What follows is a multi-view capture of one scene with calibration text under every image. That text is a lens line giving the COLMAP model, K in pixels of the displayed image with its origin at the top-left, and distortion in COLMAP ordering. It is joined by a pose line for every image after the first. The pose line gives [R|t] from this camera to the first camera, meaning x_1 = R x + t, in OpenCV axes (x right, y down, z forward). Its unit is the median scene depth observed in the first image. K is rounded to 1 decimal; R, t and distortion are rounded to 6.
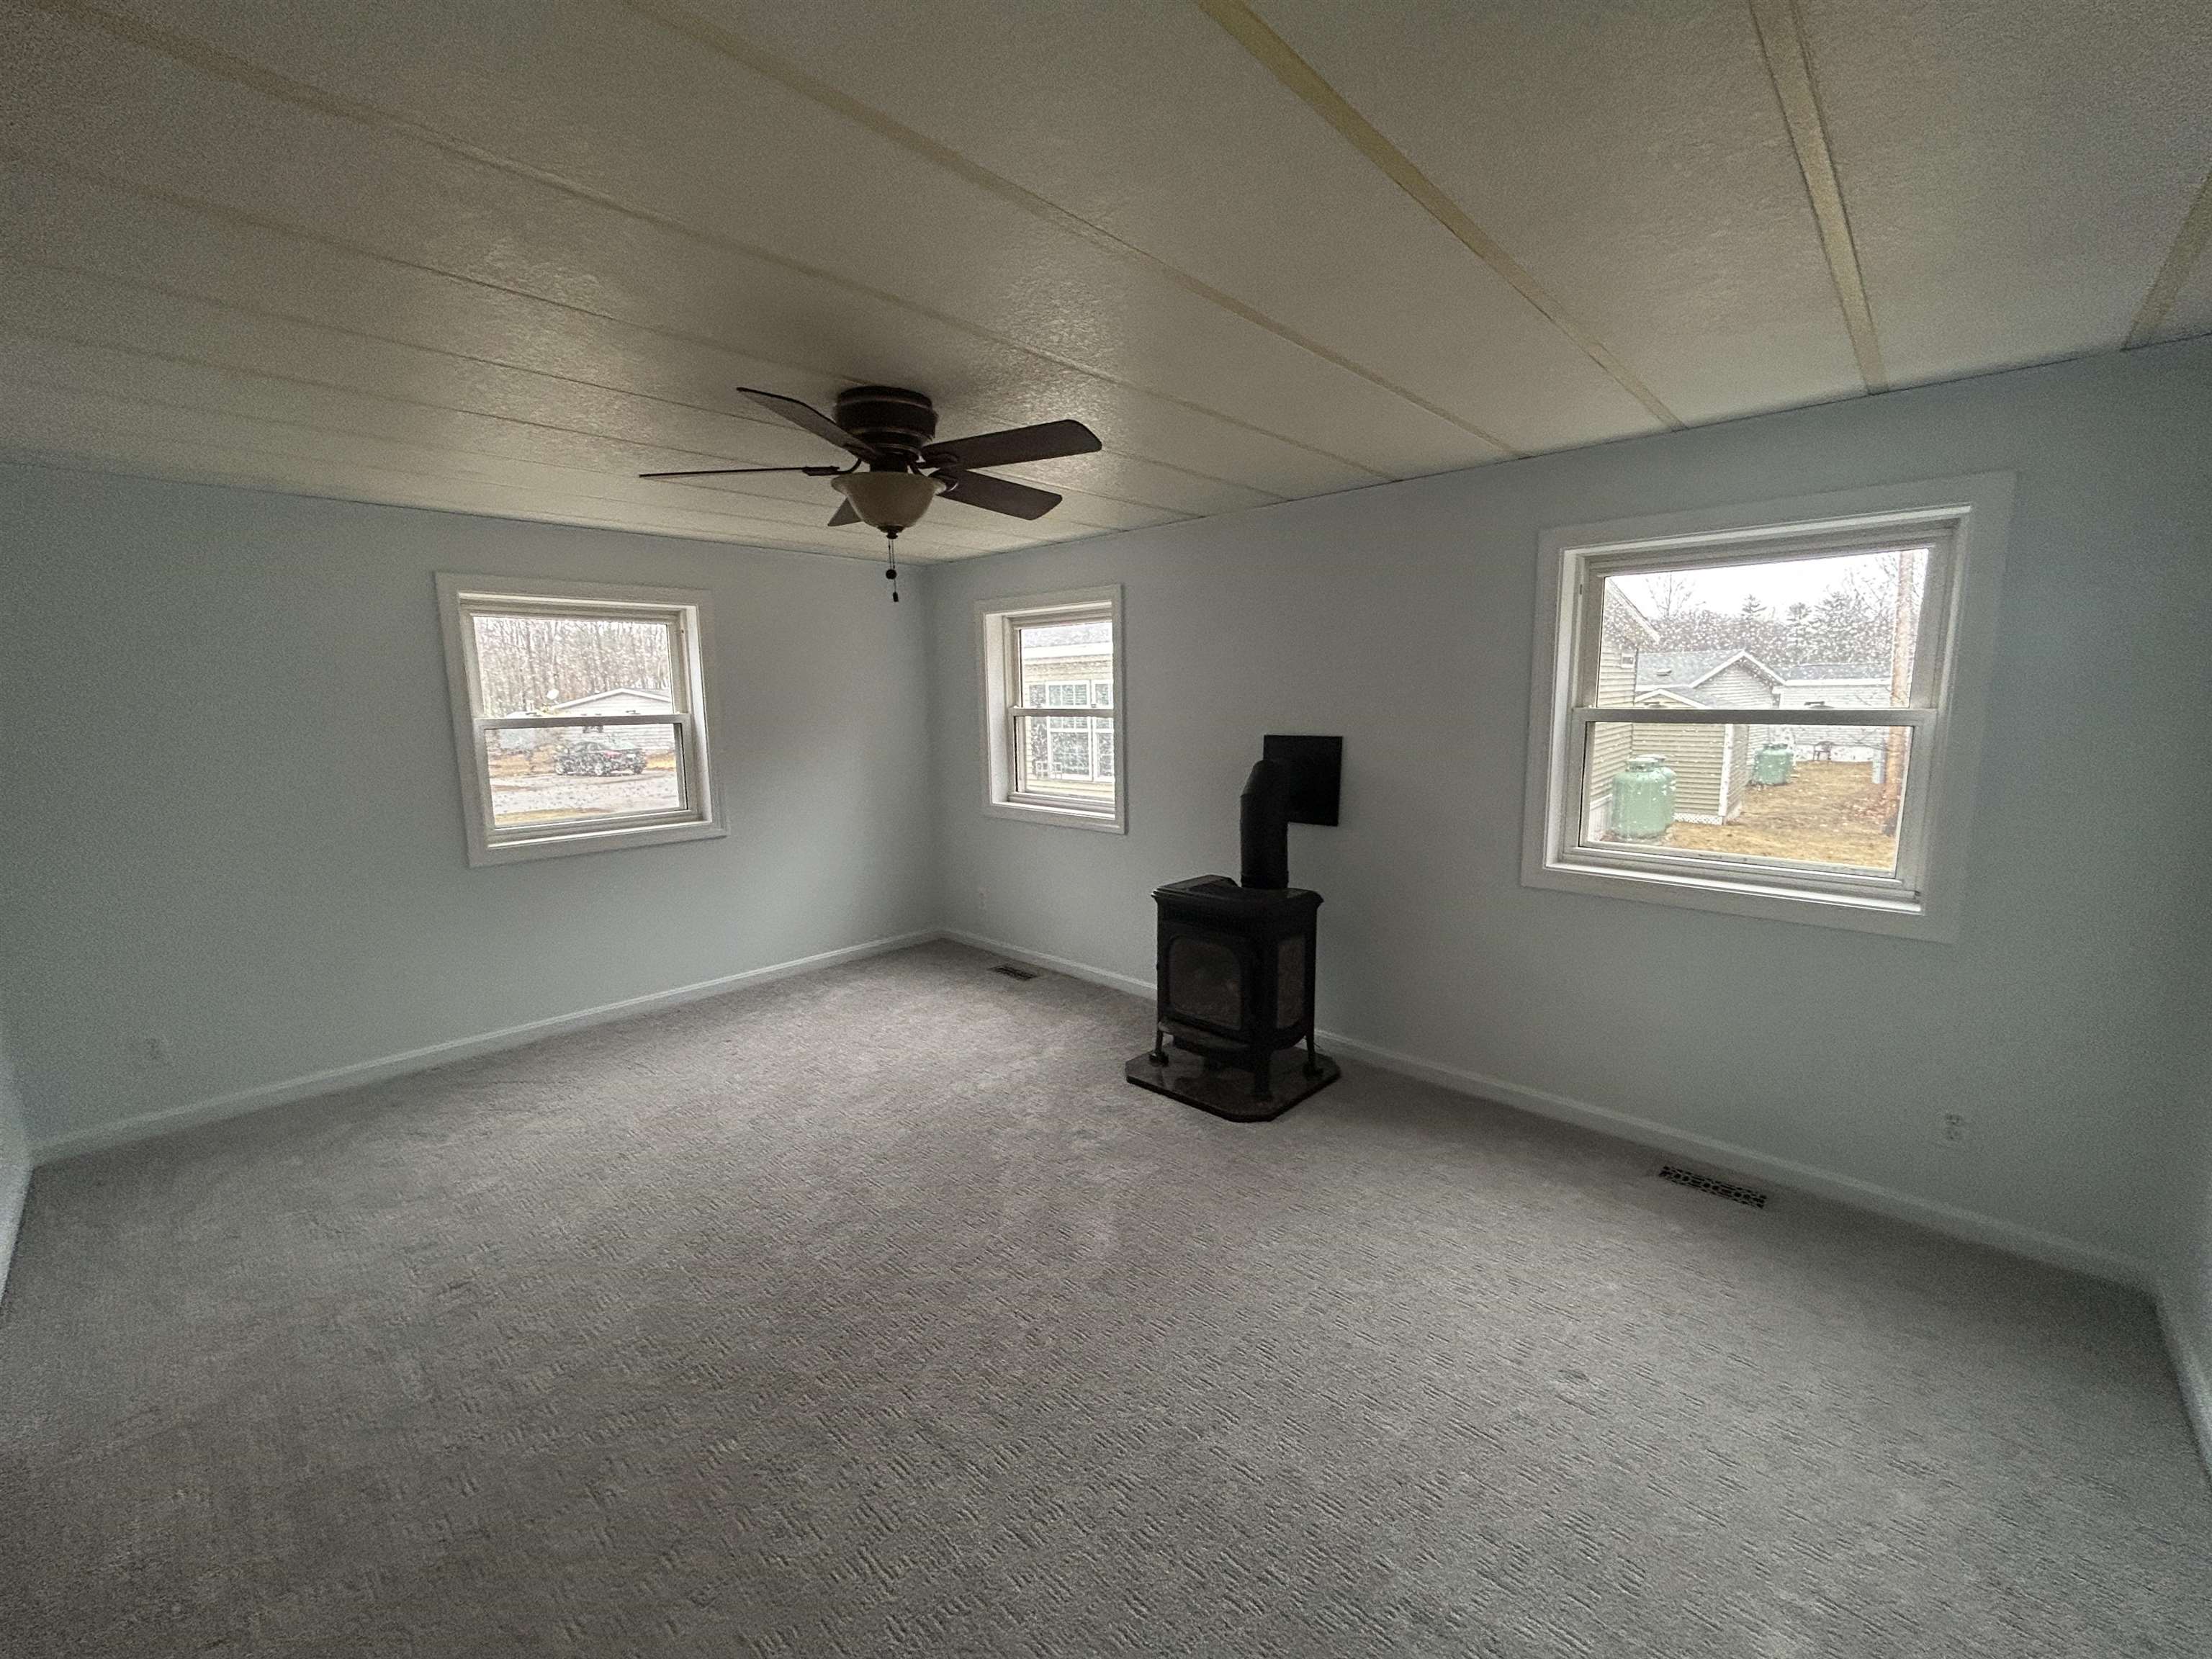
lens RADIAL K [[895.3, 0, 1099.2], [0, 895.3, 826.5], [0, 0, 1]] dist [0.000954, 0.001055]
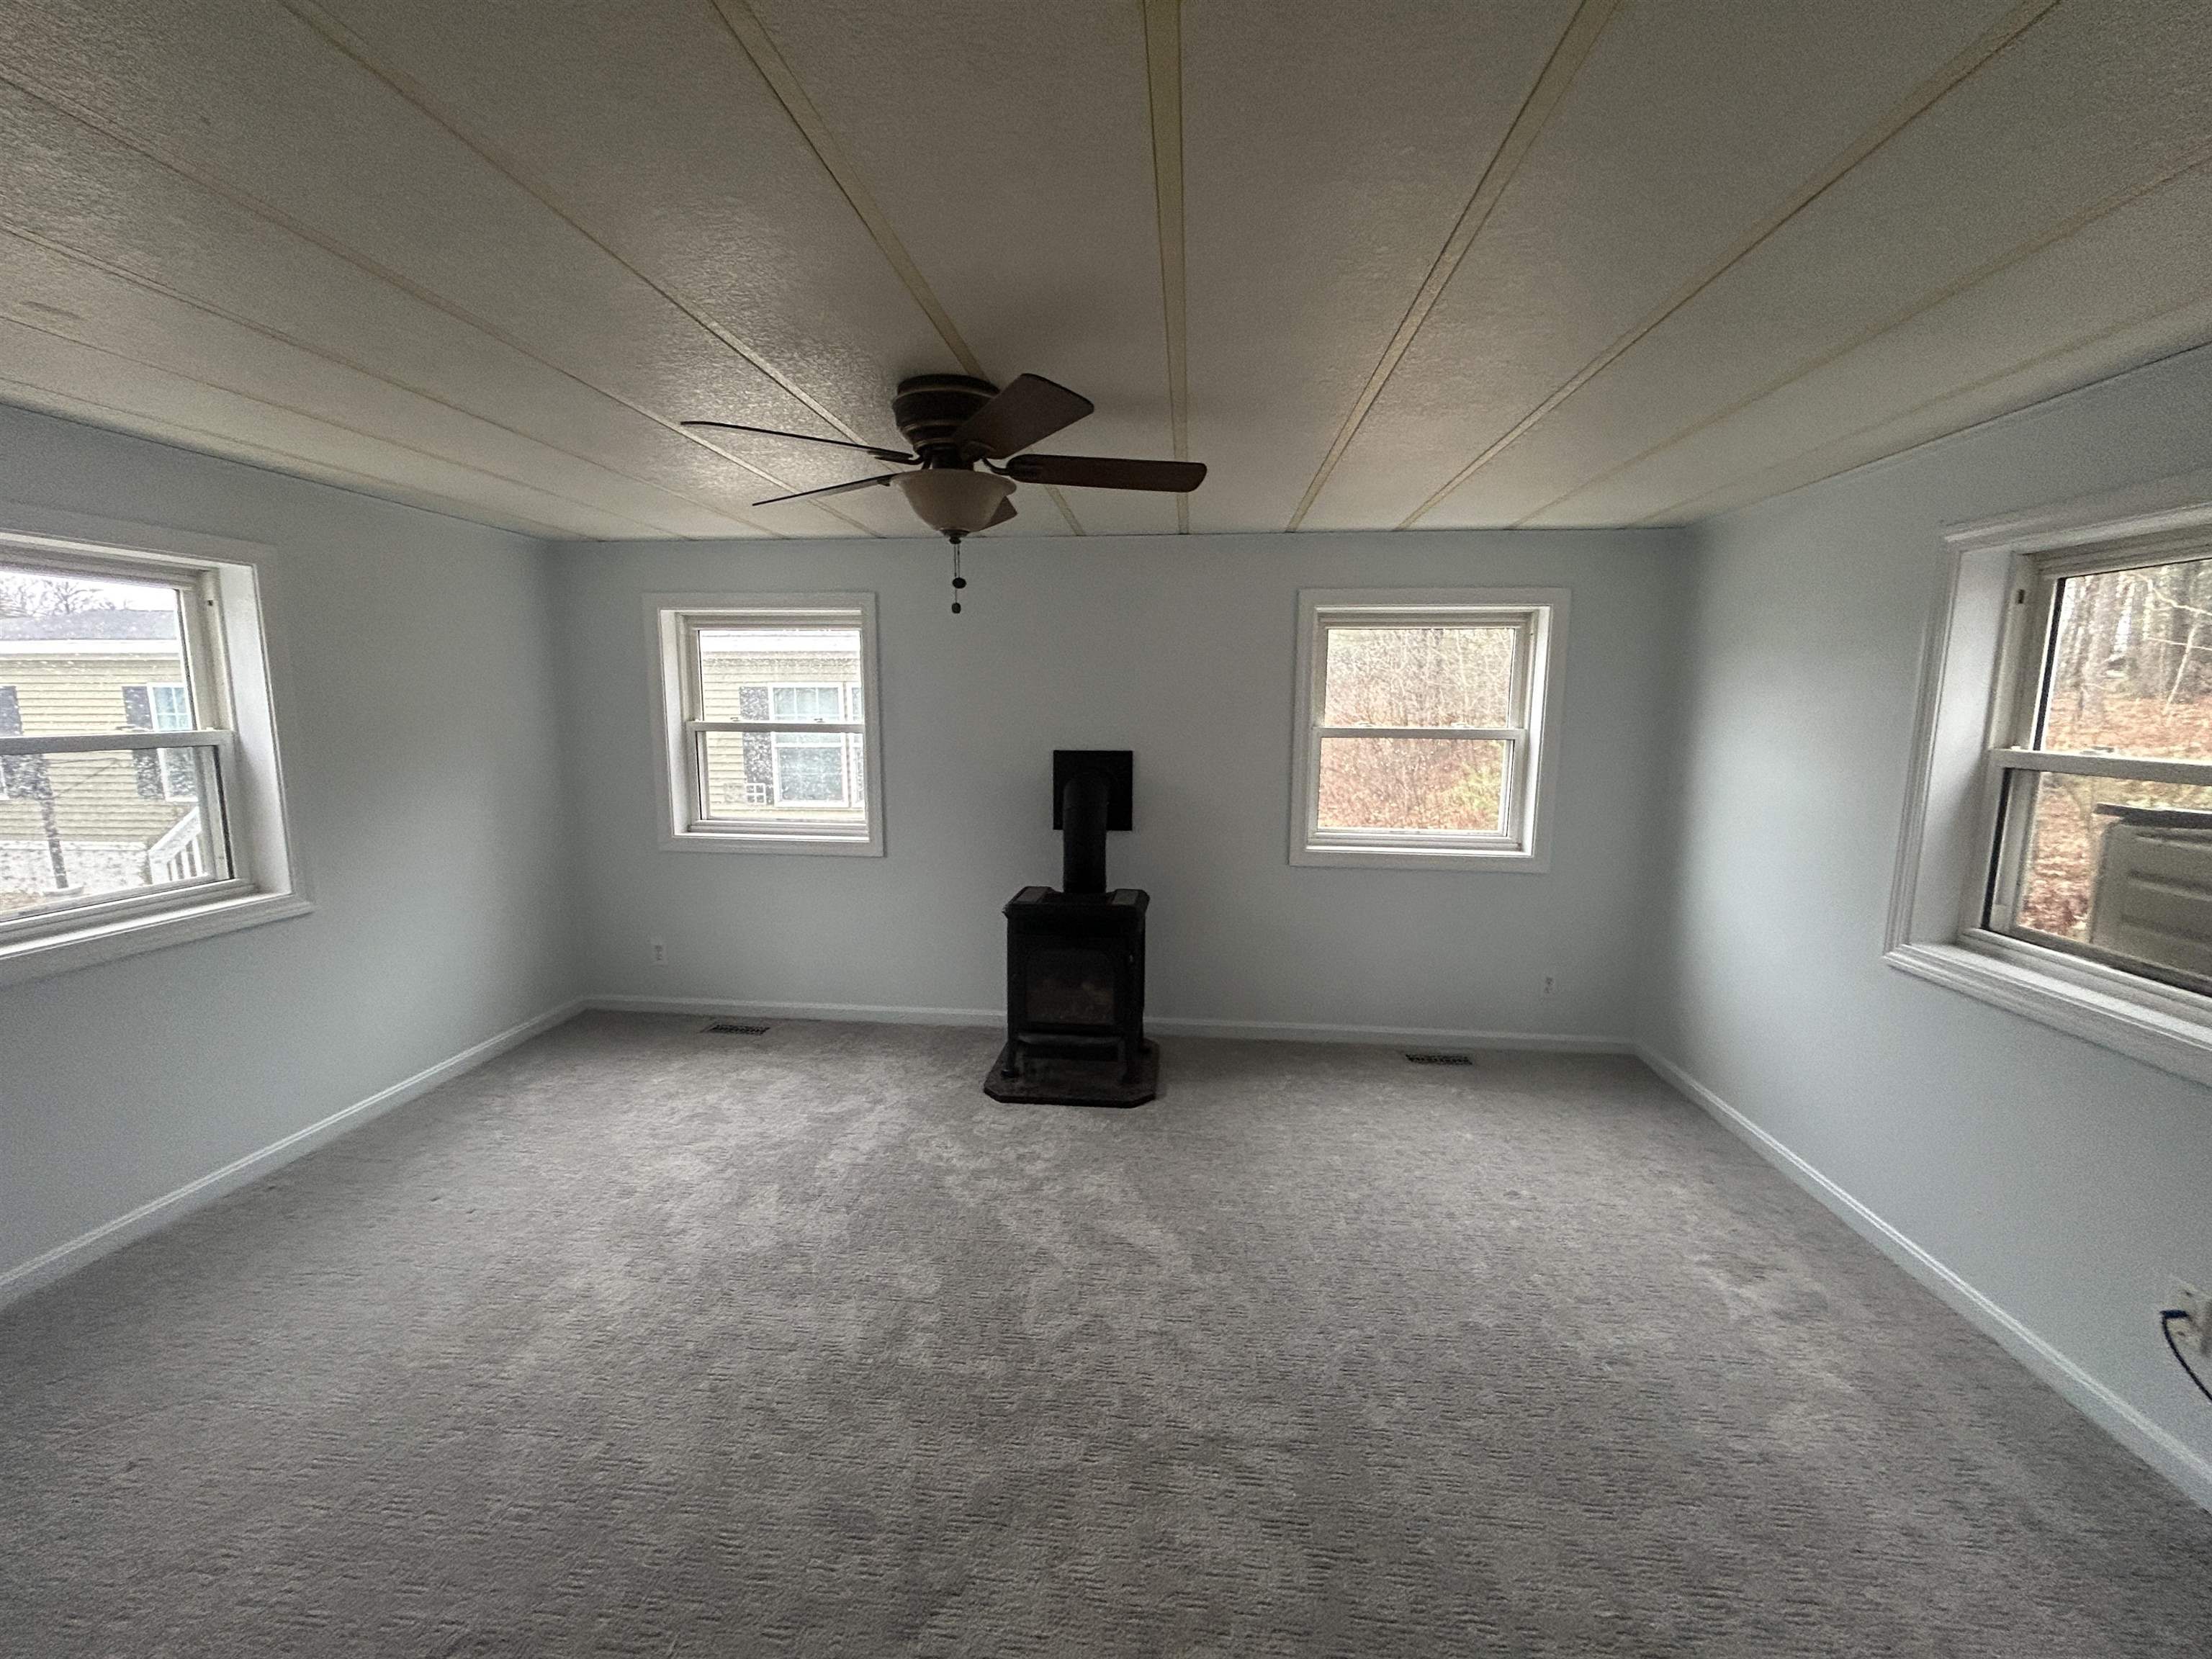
lens RADIAL K [[895.3, 0, 1099.2], [0, 895.3, 826.5], [0, 0, 1]] dist [0.000954, 0.001055]
pose [[0.792079, -0.066129, 0.606826, -0.375833], [0.074261, 0.997170, 0.011735, -0.017715], [-0.605884, 0.035769, 0.794748, 0.111751]]
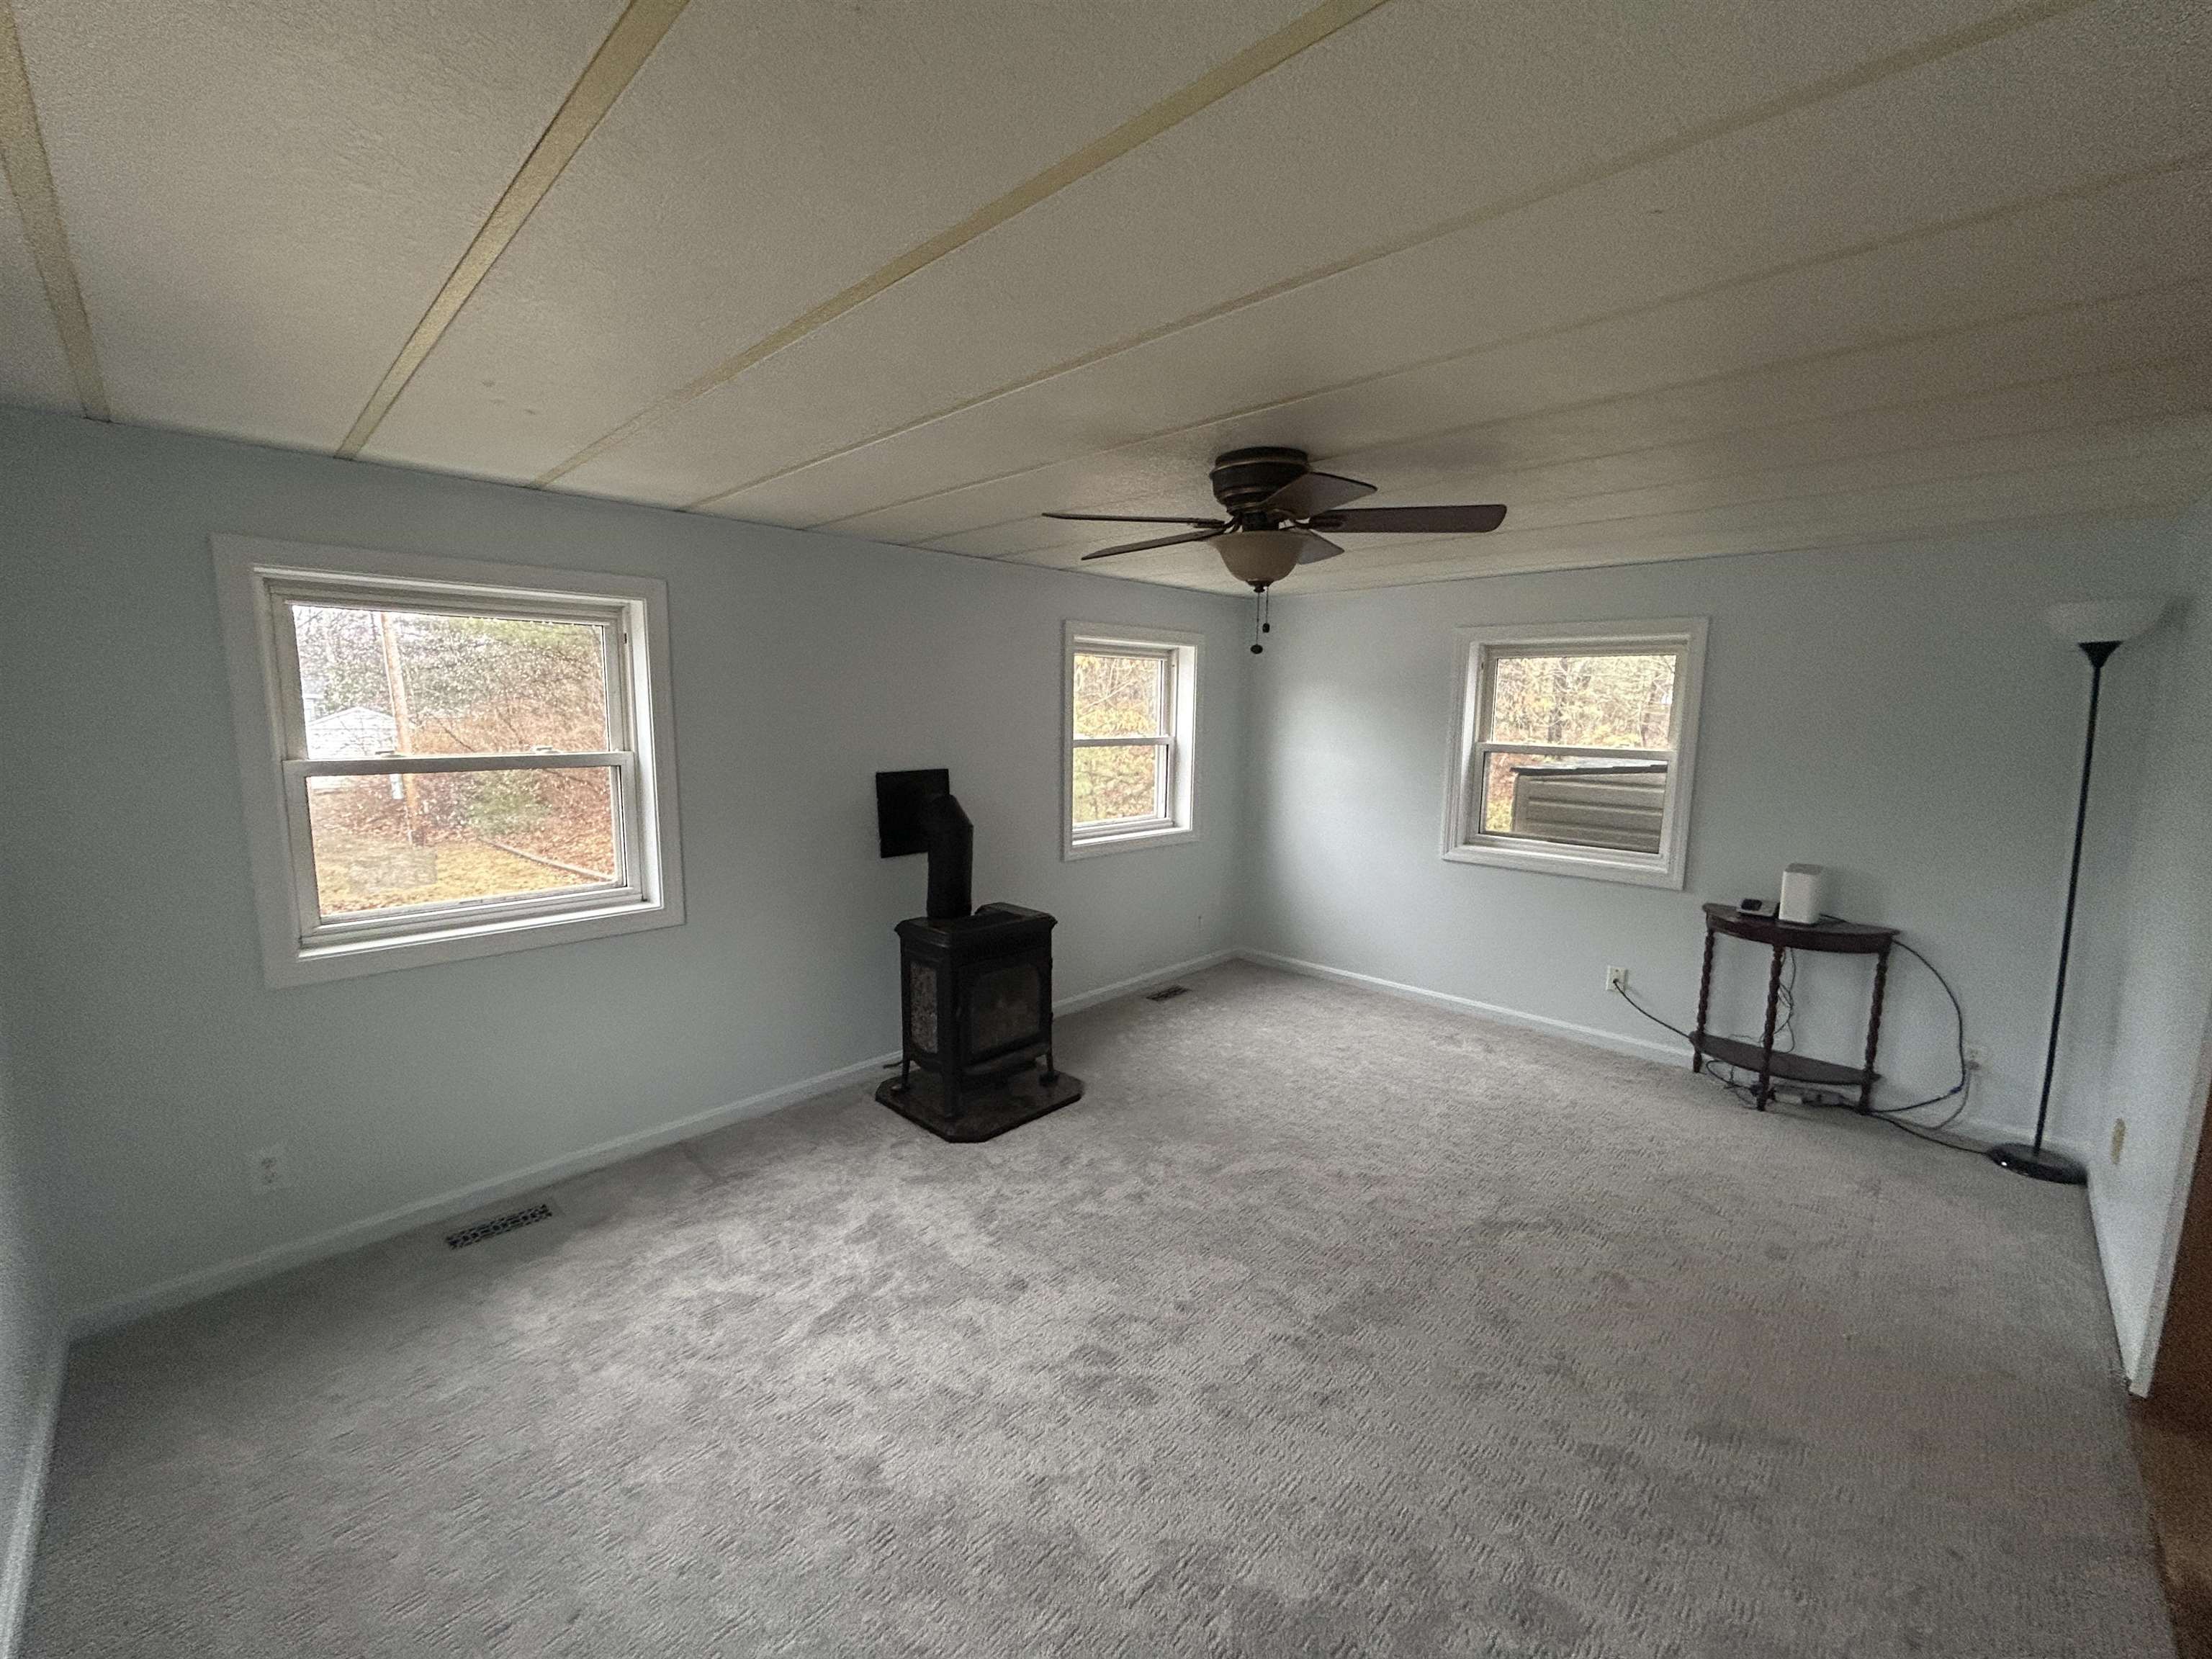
lens RADIAL K [[895.3, 0, 1099.2], [0, 895.3, 826.5], [0, 0, 1]] dist [0.000954, 0.001055]
pose [[0.016107, -0.120747, 0.992553, -0.706661], [0.140788, 0.983065, 0.117308, -0.111667], [-0.989909, 0.137850, 0.032834, 0.655056]]
